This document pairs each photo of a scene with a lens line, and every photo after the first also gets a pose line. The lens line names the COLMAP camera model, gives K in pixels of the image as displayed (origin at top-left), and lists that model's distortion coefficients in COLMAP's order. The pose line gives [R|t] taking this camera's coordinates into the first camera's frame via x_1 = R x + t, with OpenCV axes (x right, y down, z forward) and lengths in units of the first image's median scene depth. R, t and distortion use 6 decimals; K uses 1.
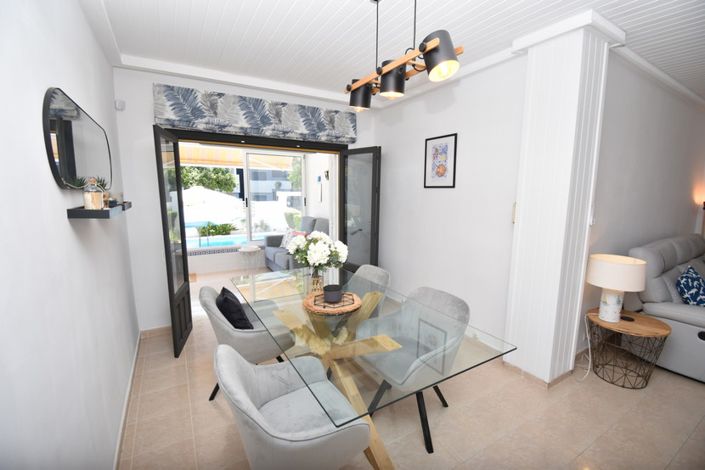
lens RADIAL K [[312.0, 0, 354.9], [0, 312.0, 235.2], [0, 0, 1]] dist [0.000993, -0.002201]
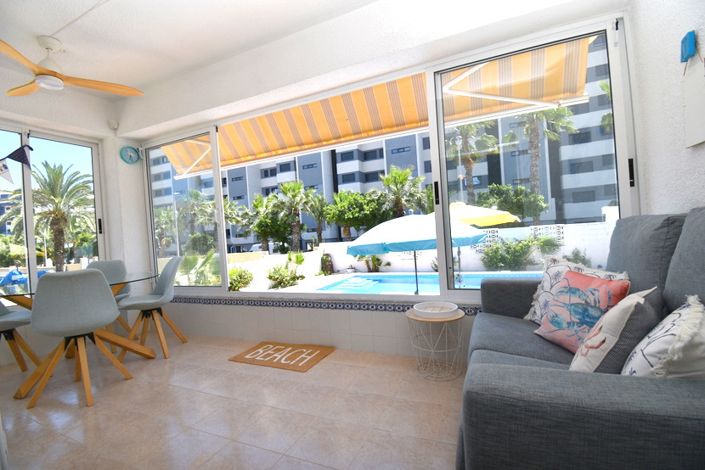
lens RADIAL K [[312.0, 0, 352.4], [0, 312.0, 233.6], [0, 0, 1]] dist [0.000993, -0.002201]
pose [[0.576770, -0.037780, -0.816033, -0.076540], [-0.054329, 0.994944, -0.084463, -0.011606], [0.815098, 0.093050, 0.571801, 0.658743]]
